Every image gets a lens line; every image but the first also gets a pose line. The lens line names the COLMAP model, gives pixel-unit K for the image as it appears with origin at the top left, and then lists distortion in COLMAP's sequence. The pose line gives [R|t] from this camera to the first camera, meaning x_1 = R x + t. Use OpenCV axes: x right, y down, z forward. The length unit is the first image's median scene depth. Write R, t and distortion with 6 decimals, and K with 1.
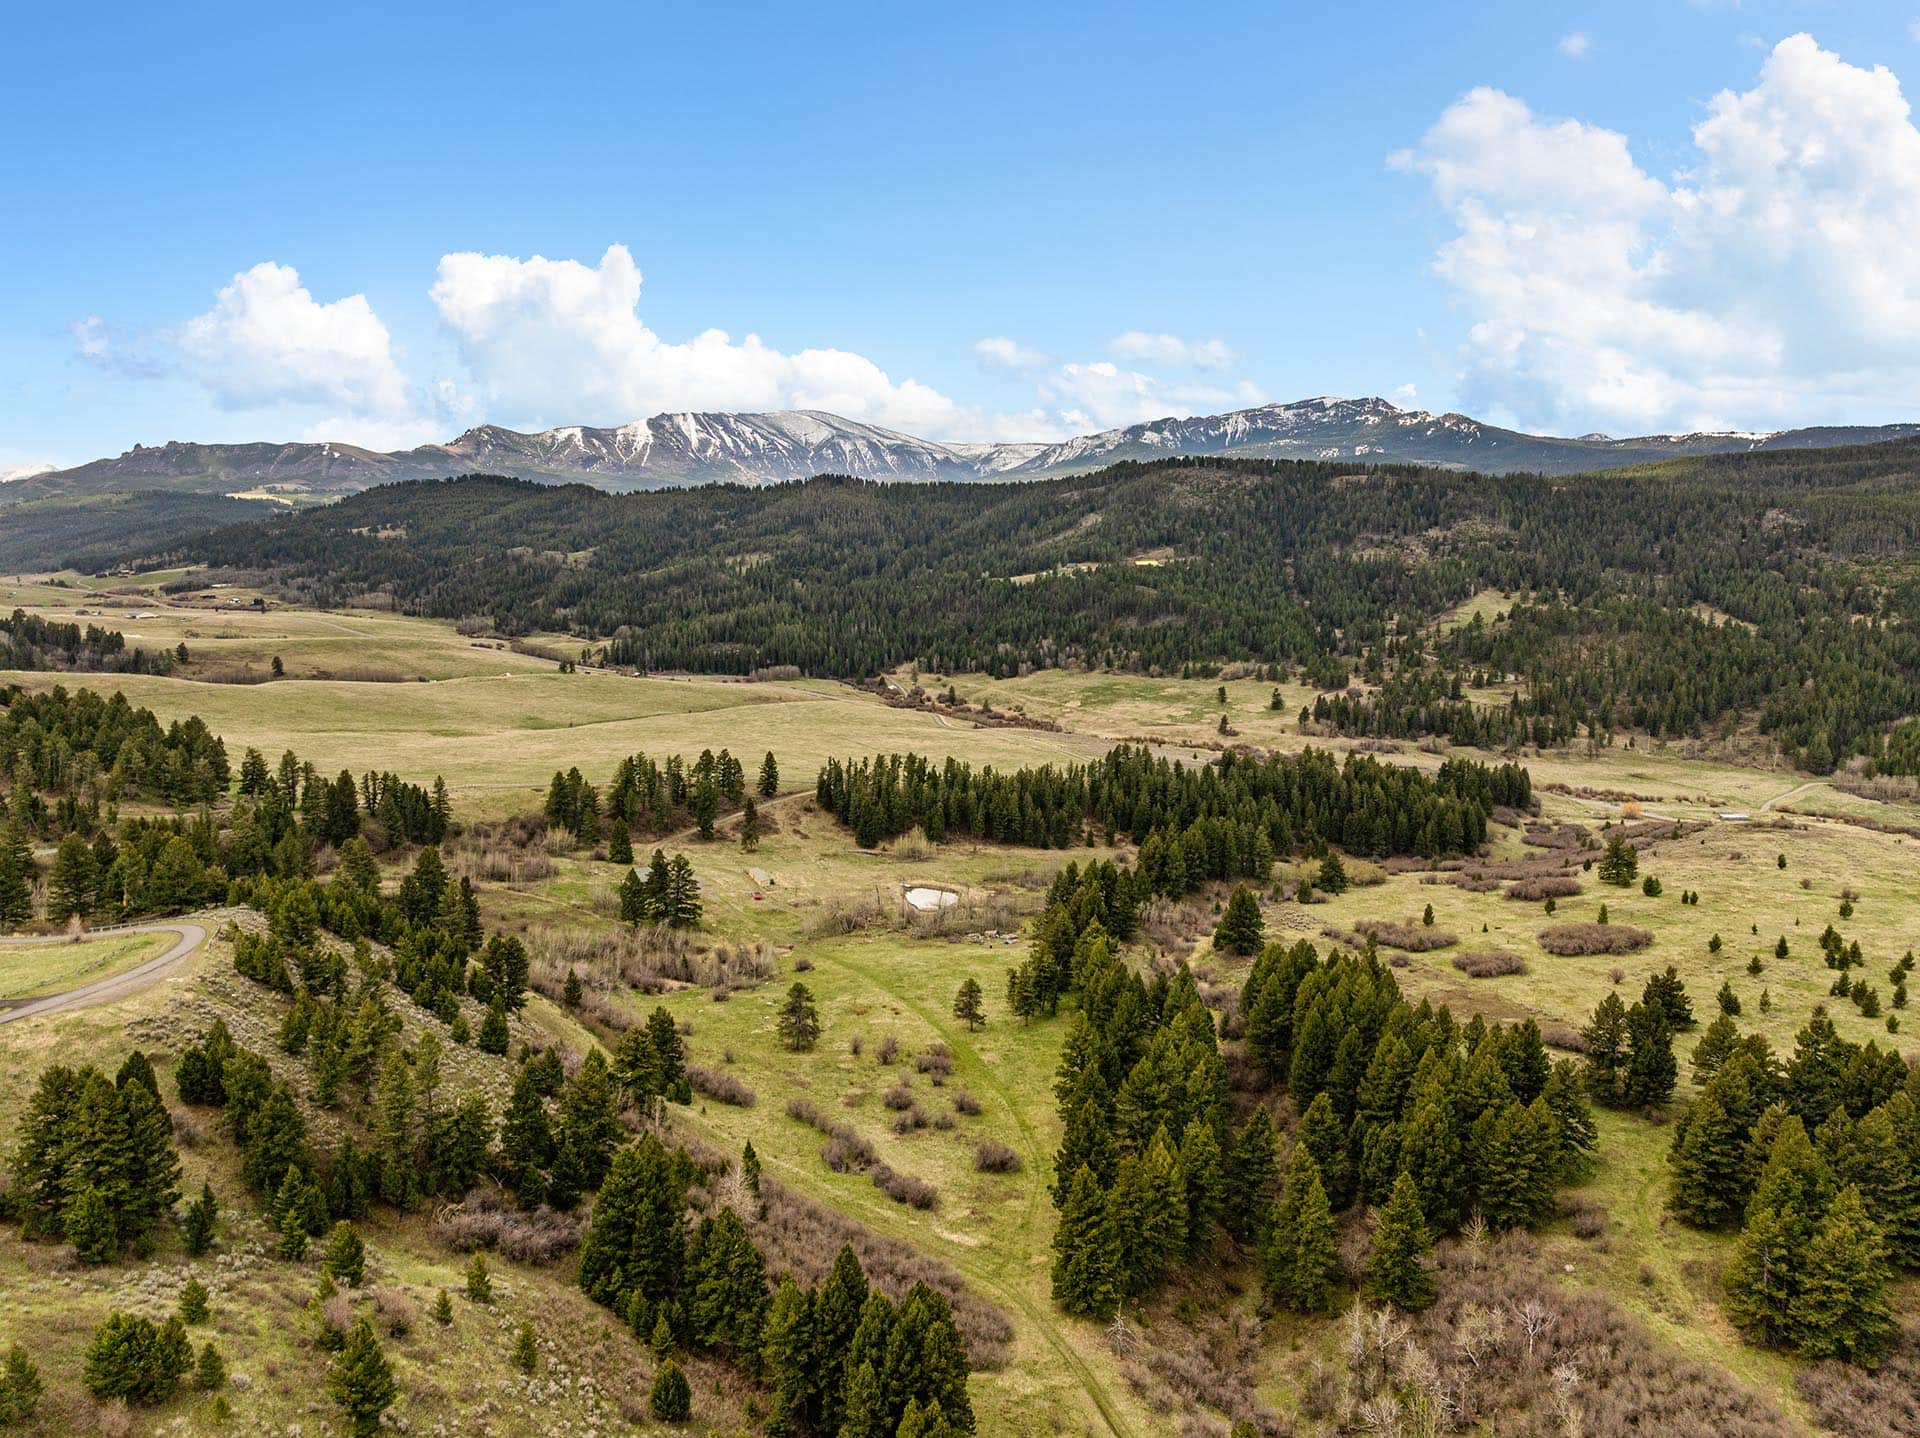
lens RADIAL K [[1352.2, 0, 966.1], [0, 1352.2, 719.2], [0, 0, 1]] dist [-0.042826, 0.005498]
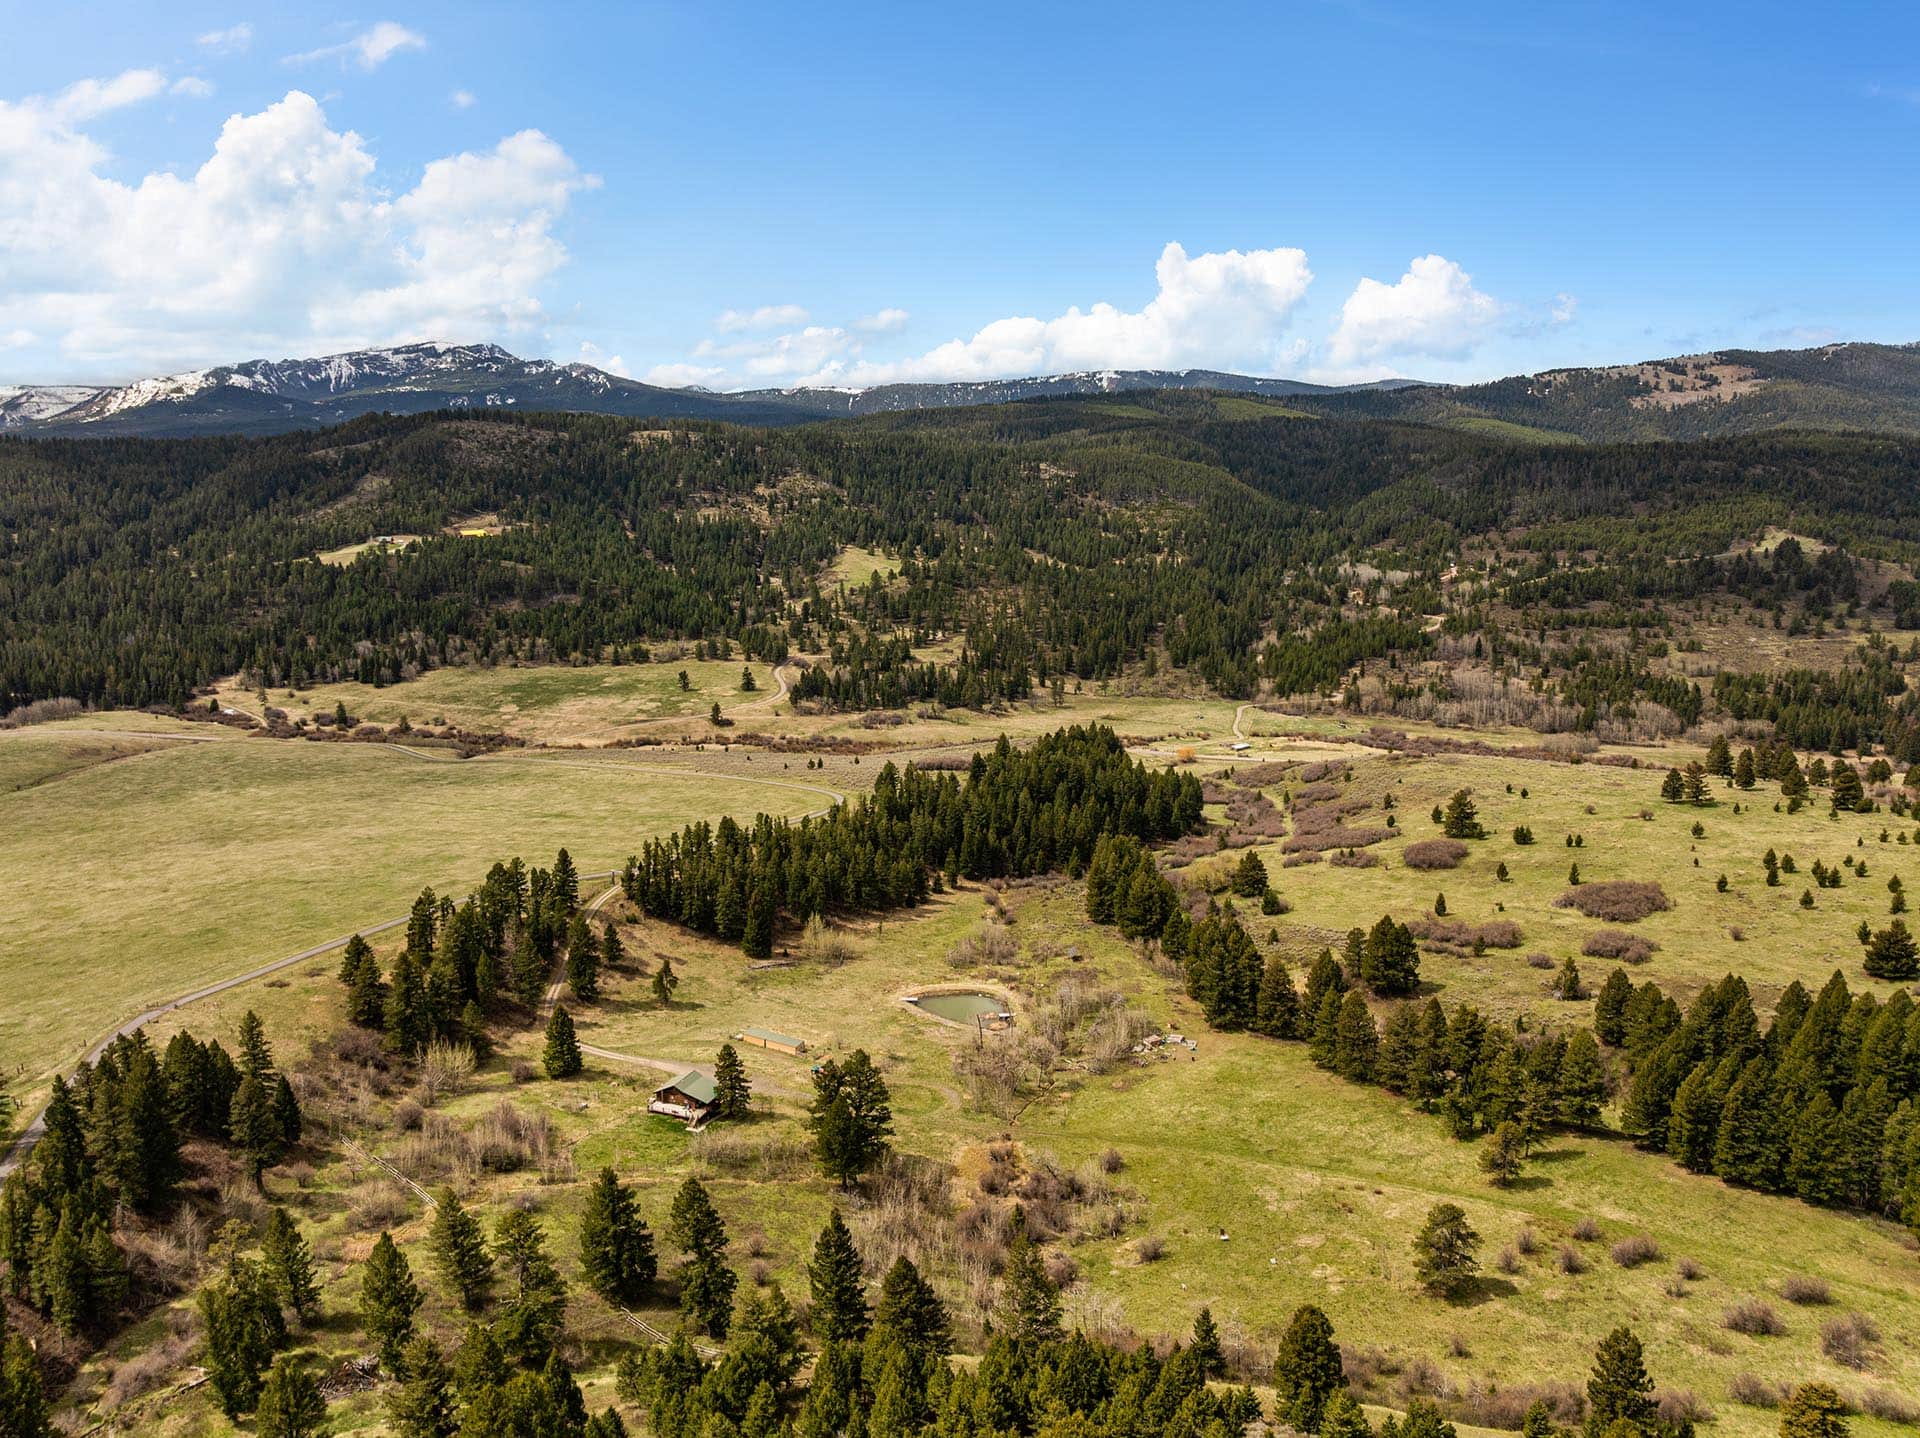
lens RADIAL K [[1352.8, 0, 967.4], [0, 1352.8, 691.5], [0, 0, 1]] dist [-0.044603, 0.005427]
pose [[0.792525, -0.107813, 0.600234, -0.166471], [0.097056, 0.994002, 0.050392, -0.030800], [-0.602067, 0.018319, 0.798235, 0.136968]]
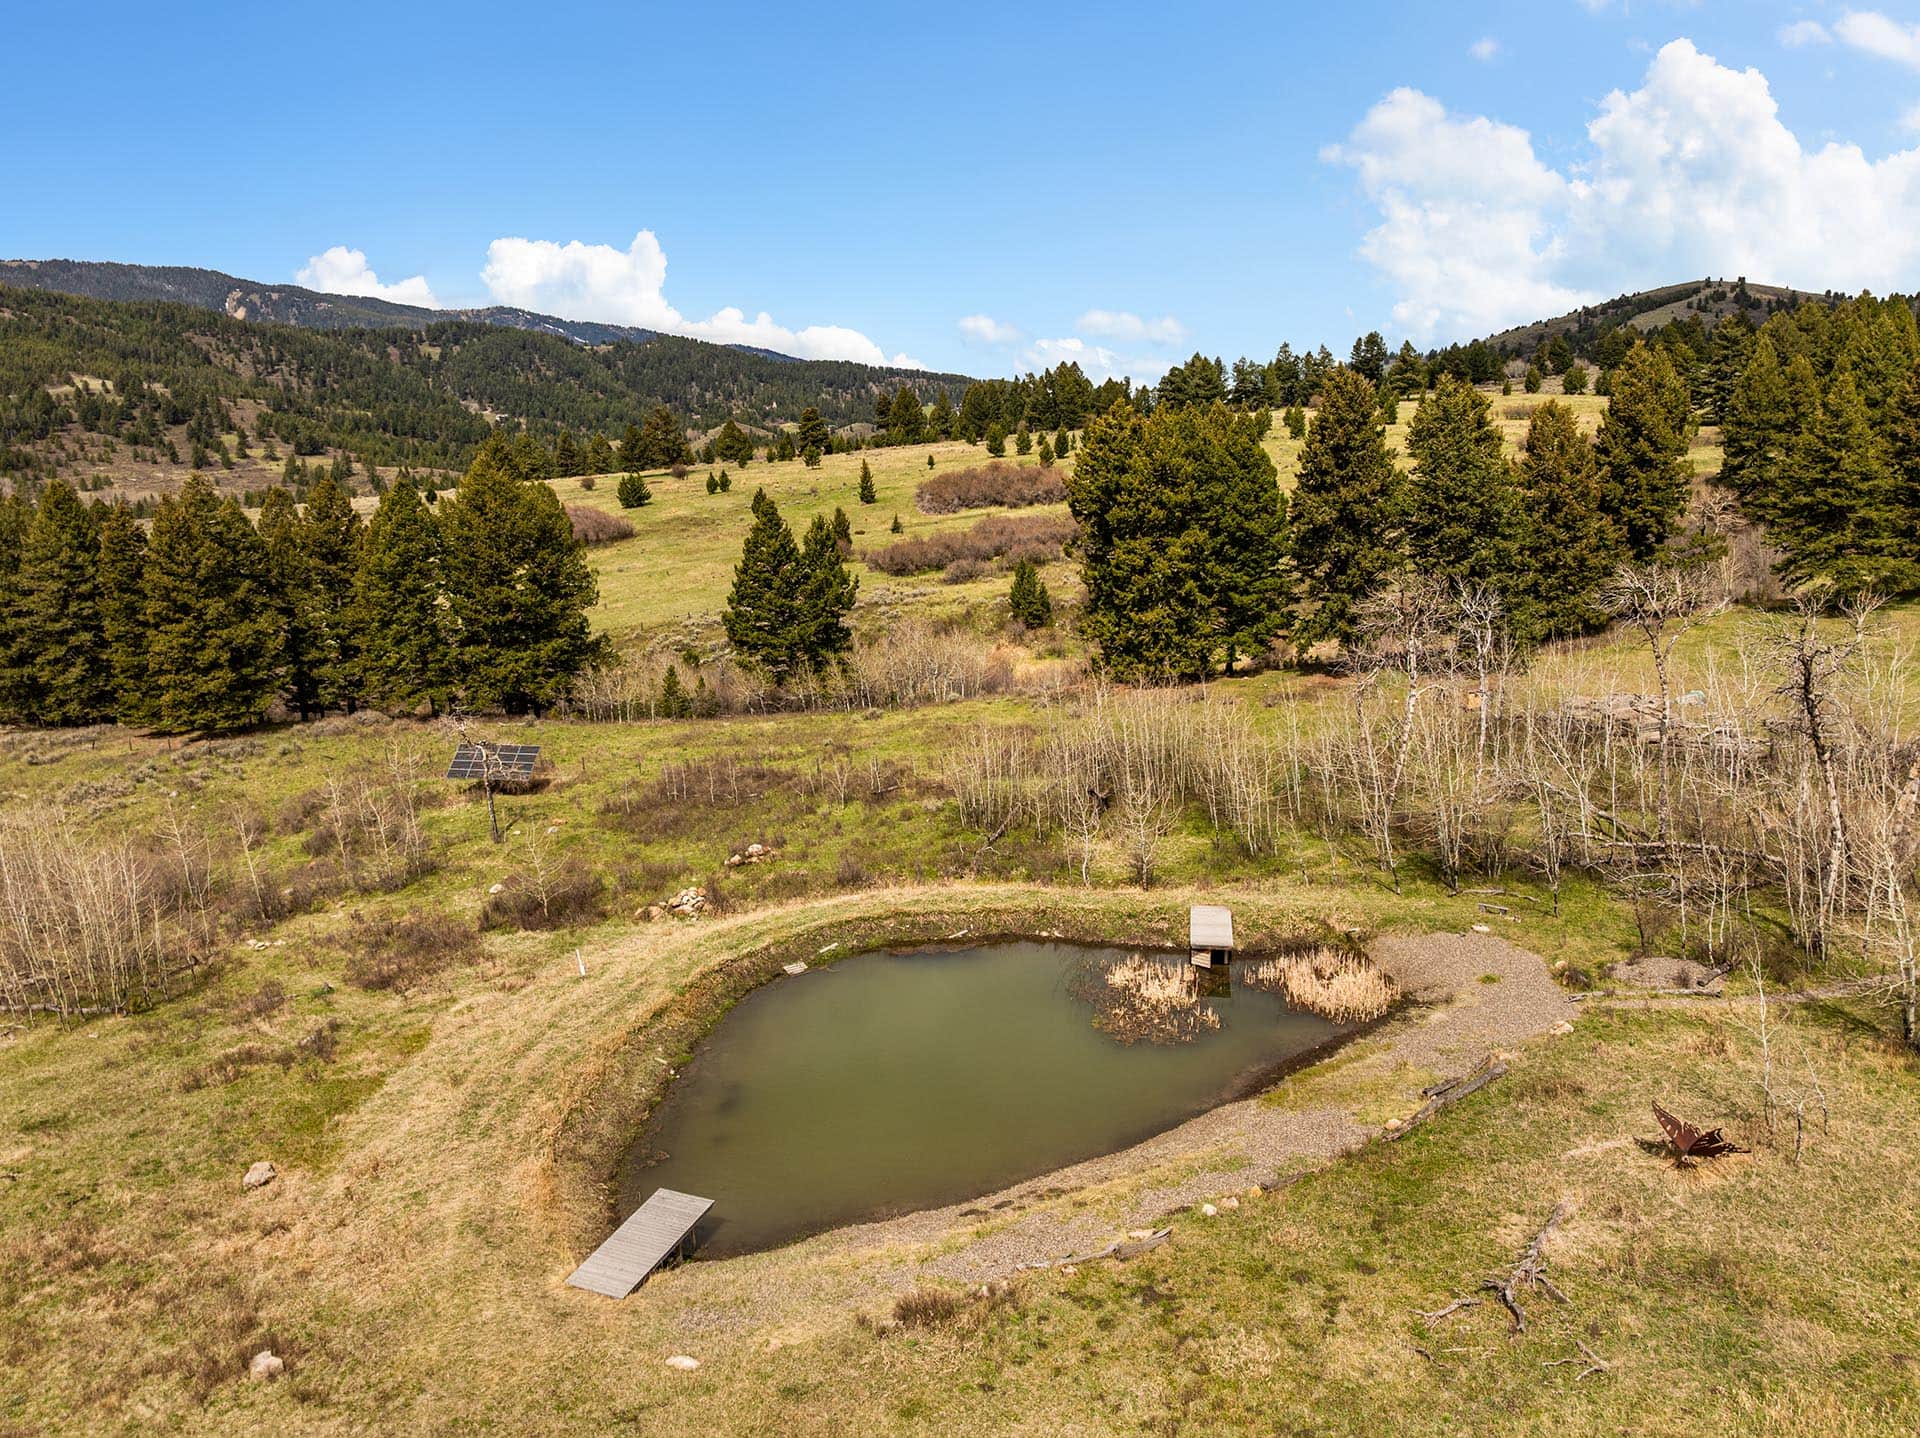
lens RADIAL K [[1352.2, 0, 957.7], [0, 1352.2, 727.8], [0, 0, 1]] dist [-0.042826, 0.005498]
pose [[-0.347730, -0.198324, 0.916379, -0.033358], [0.149326, 0.953183, 0.262952, 0.031851], [-0.925627, 0.228276, -0.301836, 0.369754]]
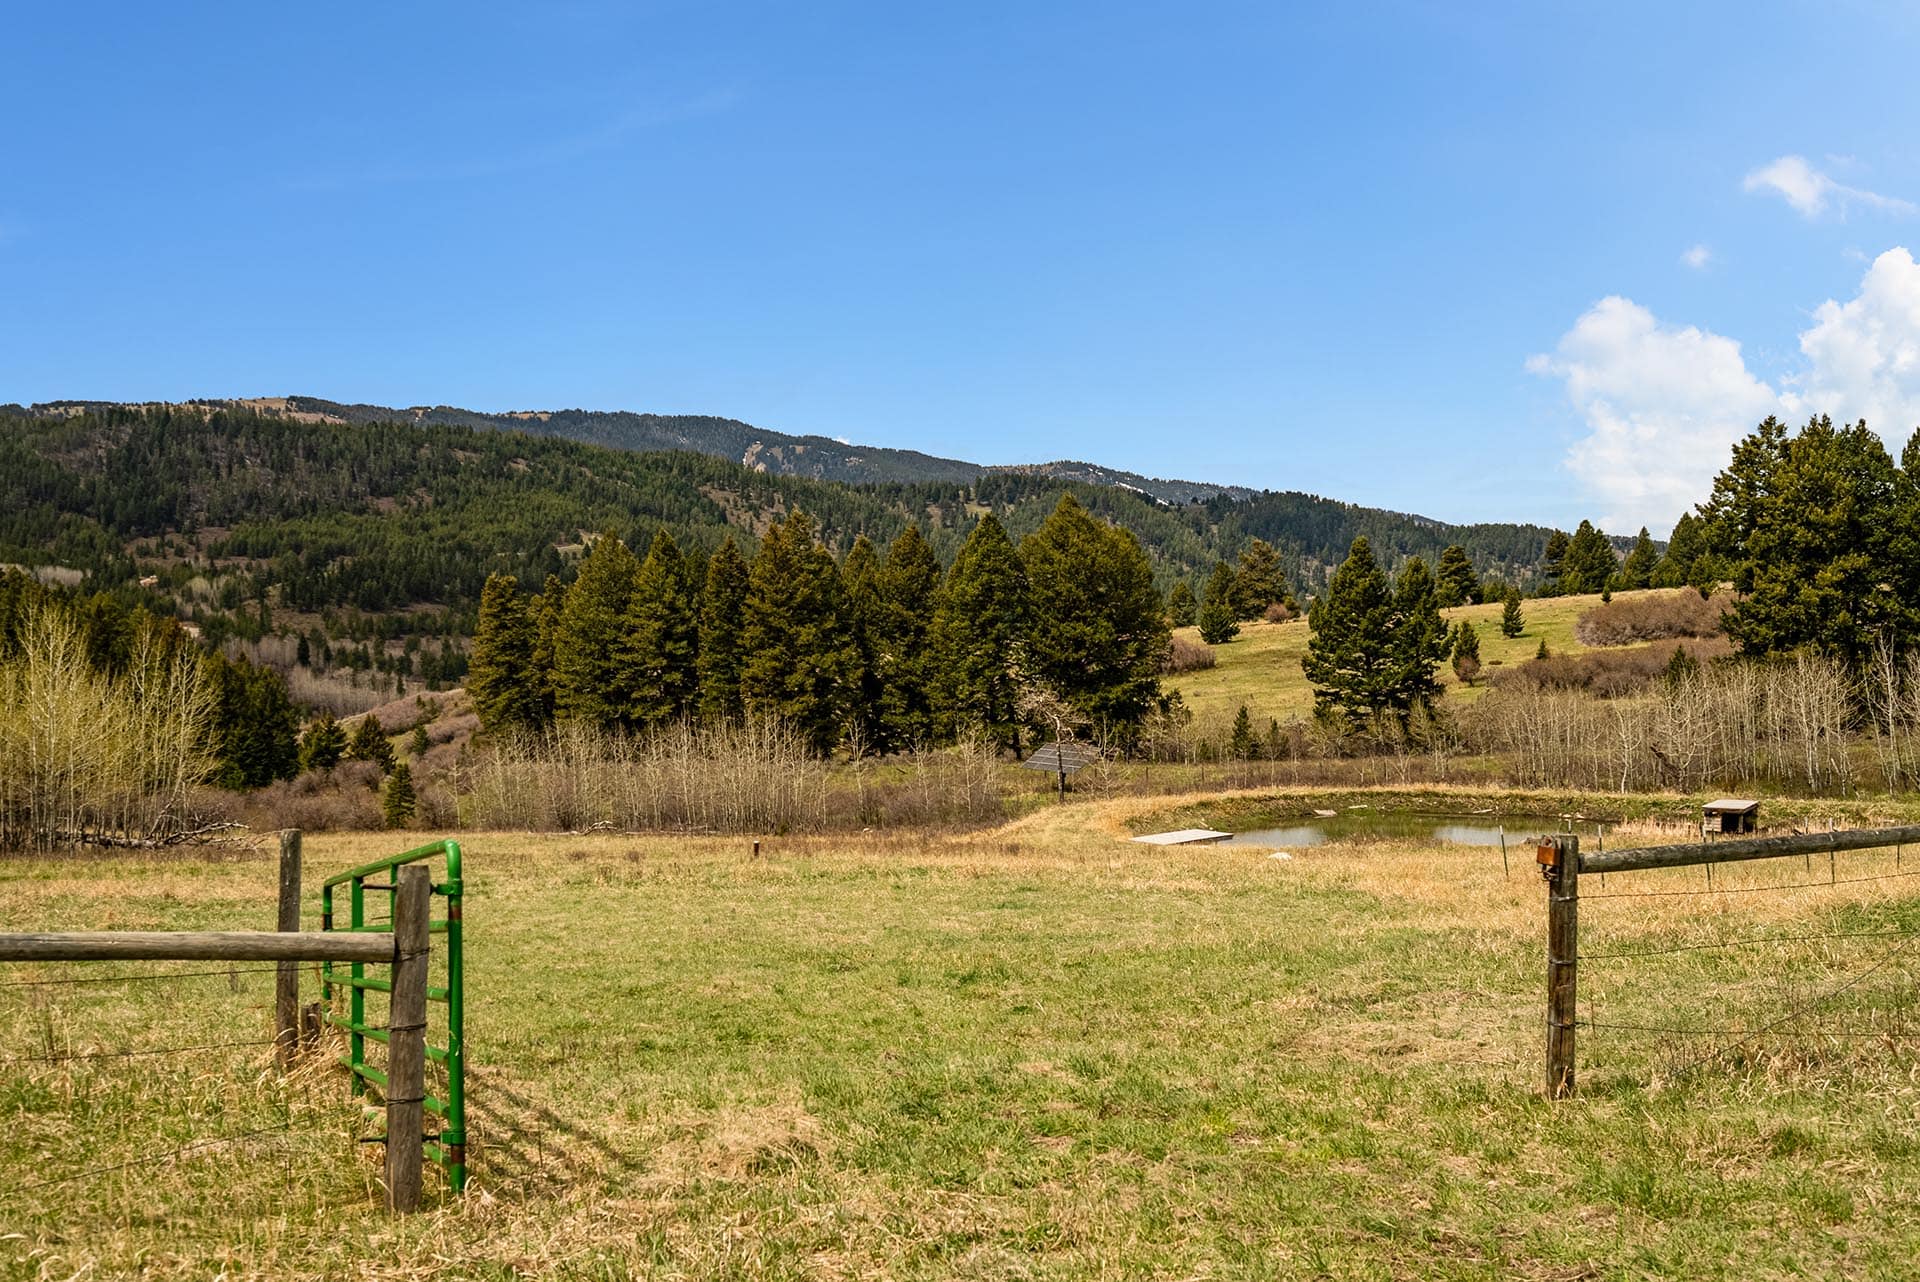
lens RADIAL K [[1901.7, 0, 937.4], [0, 1901.7, 786.6], [0, 0, 1]] dist [-0.009258, 0.000000]
pose [[0.025808, -0.080977, 0.996382, -0.060372], [0.145115, 0.986460, 0.076412, 0.040858], [-0.989078, 0.142618, 0.037209, 0.374175]]
